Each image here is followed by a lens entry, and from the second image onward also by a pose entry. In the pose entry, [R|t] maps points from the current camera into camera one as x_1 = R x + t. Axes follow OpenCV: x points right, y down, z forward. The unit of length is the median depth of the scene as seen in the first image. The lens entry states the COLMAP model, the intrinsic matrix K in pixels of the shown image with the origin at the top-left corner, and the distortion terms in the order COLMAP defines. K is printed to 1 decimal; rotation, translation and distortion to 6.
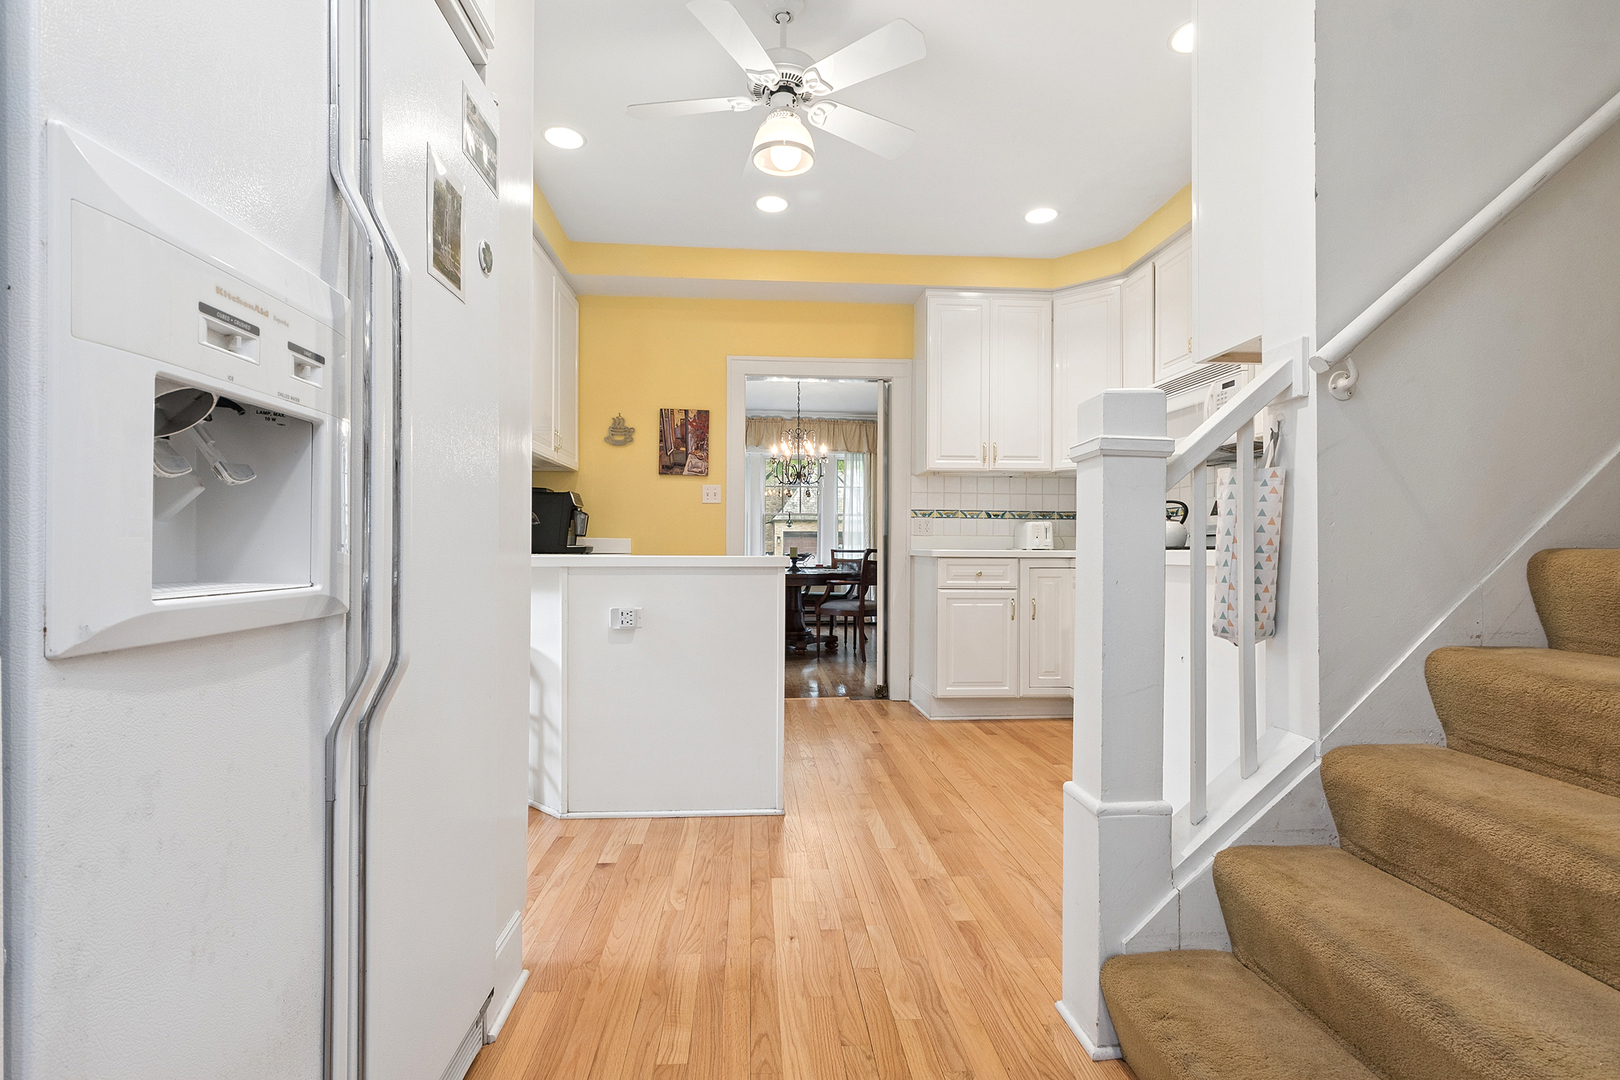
lens RADIAL K [[746.0, 0, 804.0], [0, 746.0, 542.6], [0, 0, 1]] dist [0.001297, 0.000042]
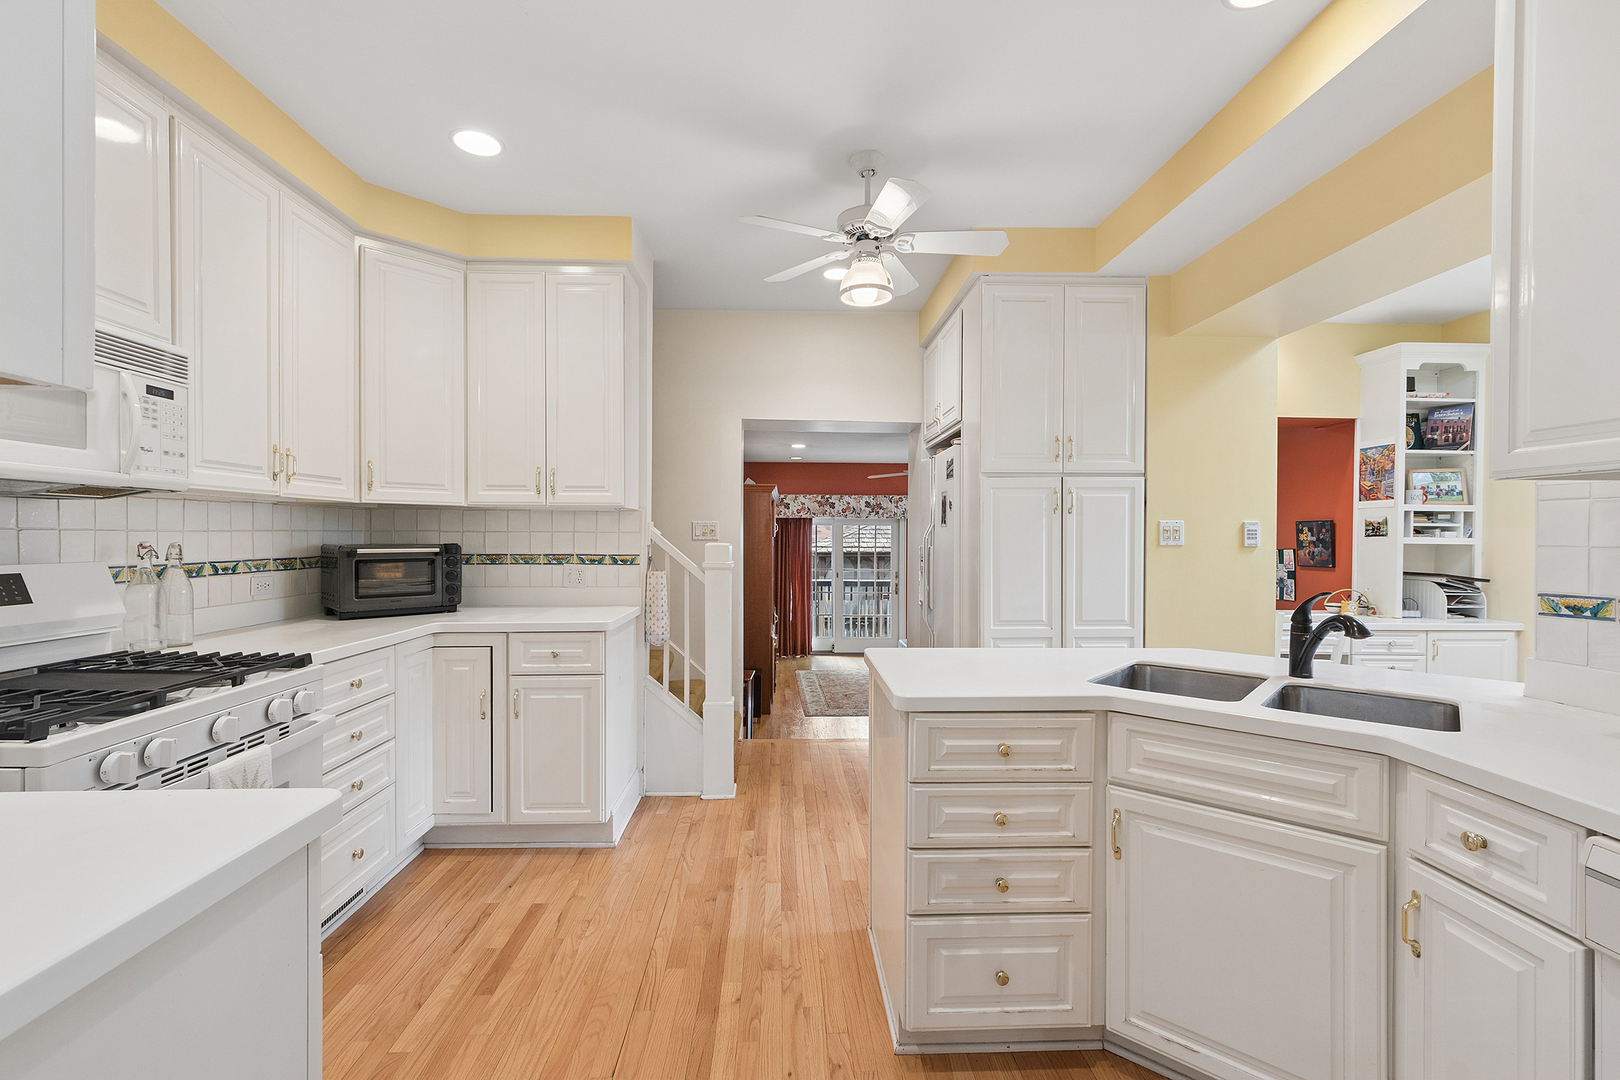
lens RADIAL K [[719.6, 0, 807.0], [0, 719.6, 545.3], [0, 0, 1]] dist [-0.001762, -0.000290]
pose [[-0.999510, -0.007583, 0.030367, 0.014577], [-0.007497, 0.999968, 0.002915, -0.064591], [-0.030388, 0.002686, -0.999535, 1.103542]]
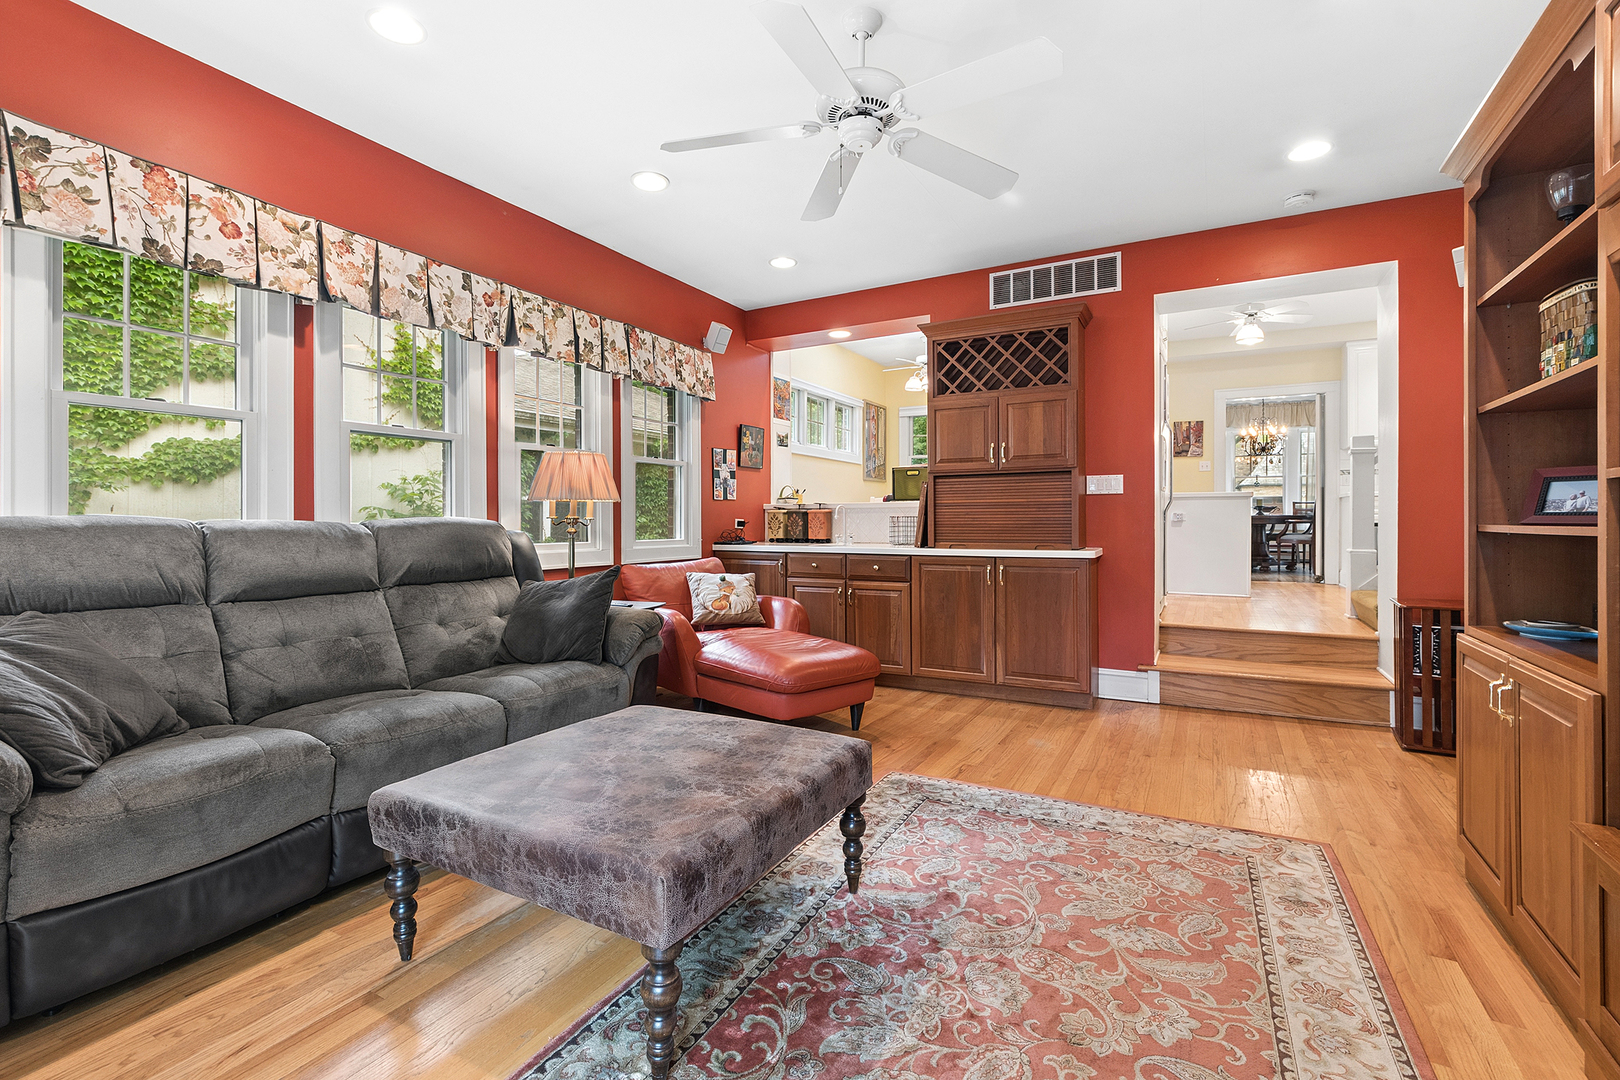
lens RADIAL K [[719.0, 0, 807.3], [0, 719.0, 521.1], [0, 0, 1]] dist [0.001848, 0.000075]
pose [[0.835810, -0.000348, -0.549018, 0.031275], [0.006253, 0.999941, 0.008886, 0.048950], [0.548983, -0.010860, 0.835763, -1.029769]]
